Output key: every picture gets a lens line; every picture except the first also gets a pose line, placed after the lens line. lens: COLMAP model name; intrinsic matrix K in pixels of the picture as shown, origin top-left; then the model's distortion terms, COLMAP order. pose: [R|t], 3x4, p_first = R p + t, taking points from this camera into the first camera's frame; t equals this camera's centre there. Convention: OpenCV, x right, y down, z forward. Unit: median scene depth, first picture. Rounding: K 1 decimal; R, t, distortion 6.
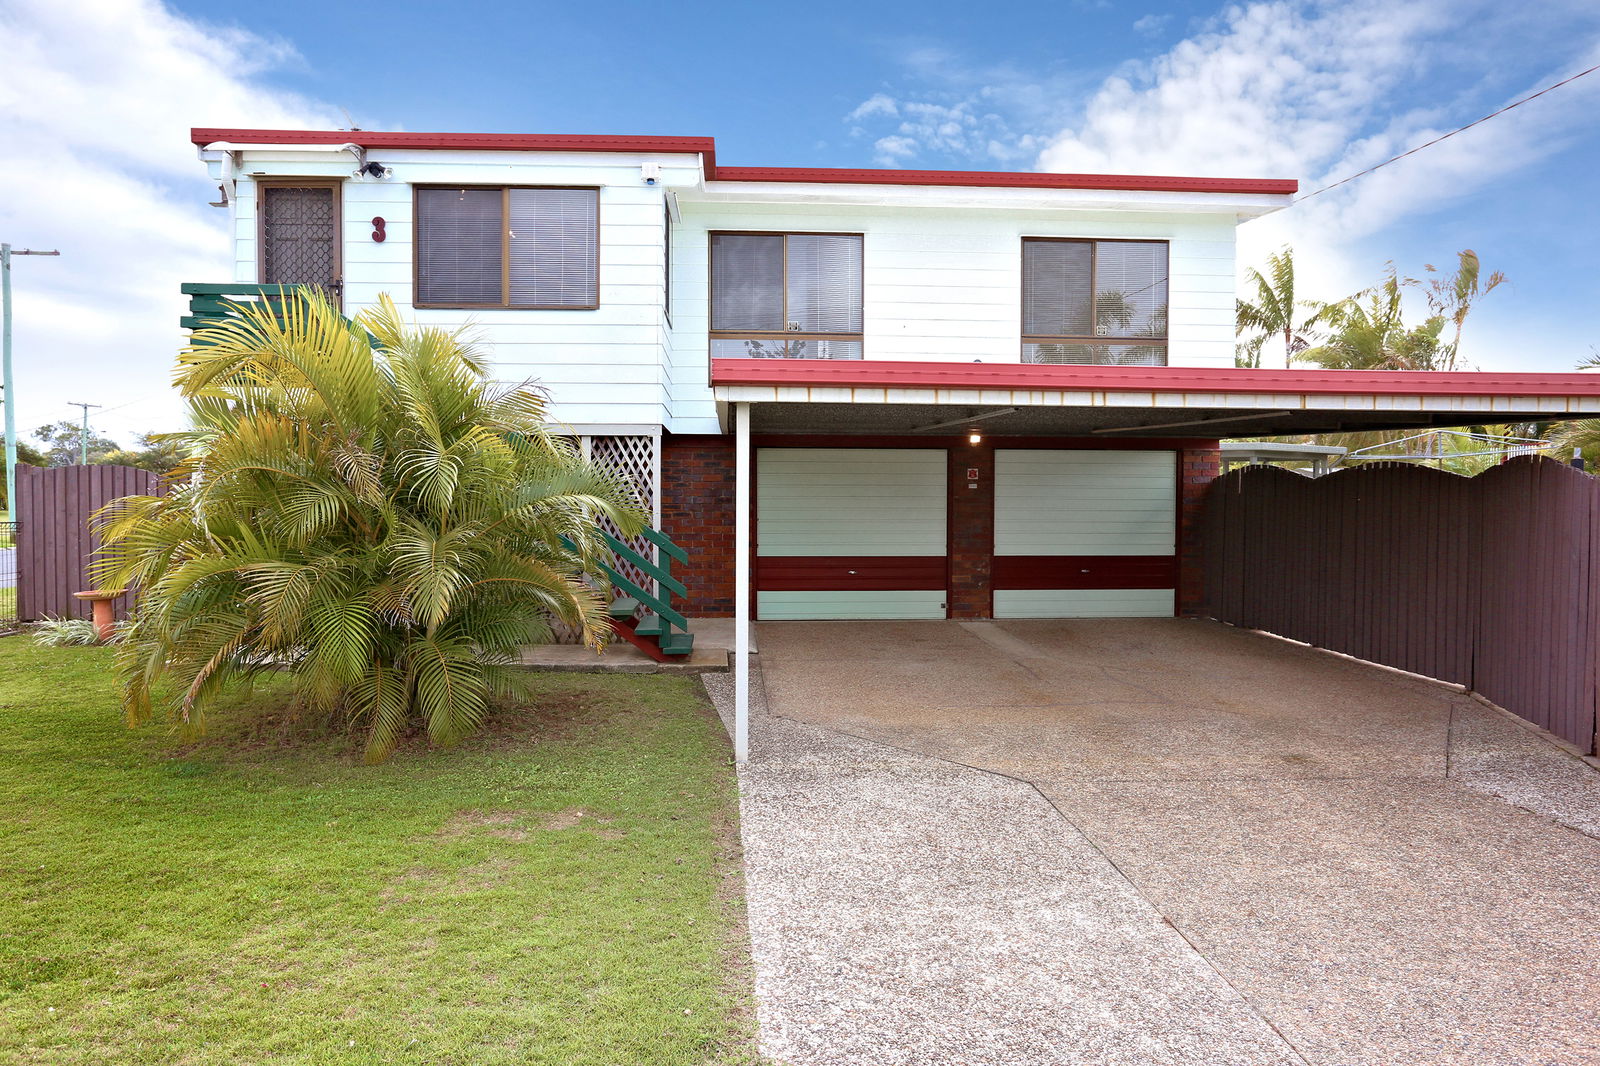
lens RADIAL K [[1063.5, 0, 797.5], [0, 1063.5, 521.0], [0, 0, 1]] dist [-0.024027, 0.000591]
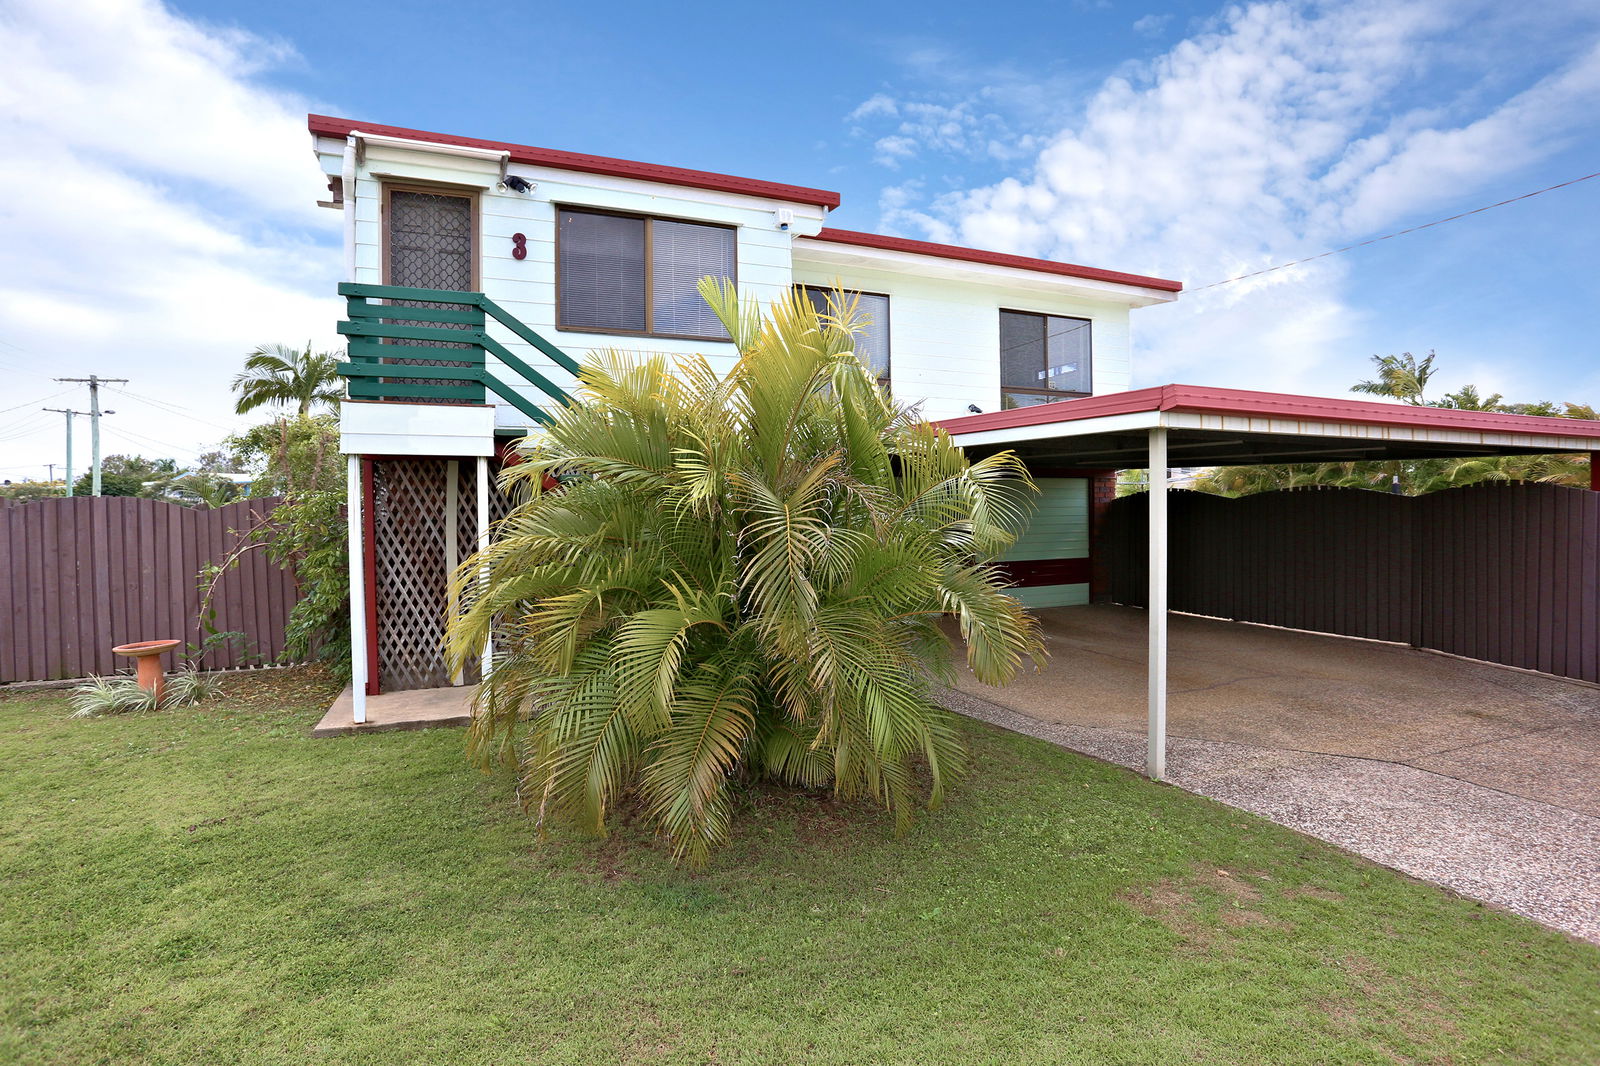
lens RADIAL K [[790.6, 0, 798.0], [0, 790.6, 523.2], [0, 0, 1]] dist [-0.078167, 0.037536]
pose [[0.940309, -0.020067, 0.339729, -0.402597], [0.024021, 0.999684, -0.007438, -0.015002], [-0.339472, 0.015155, 0.940494, 0.259390]]
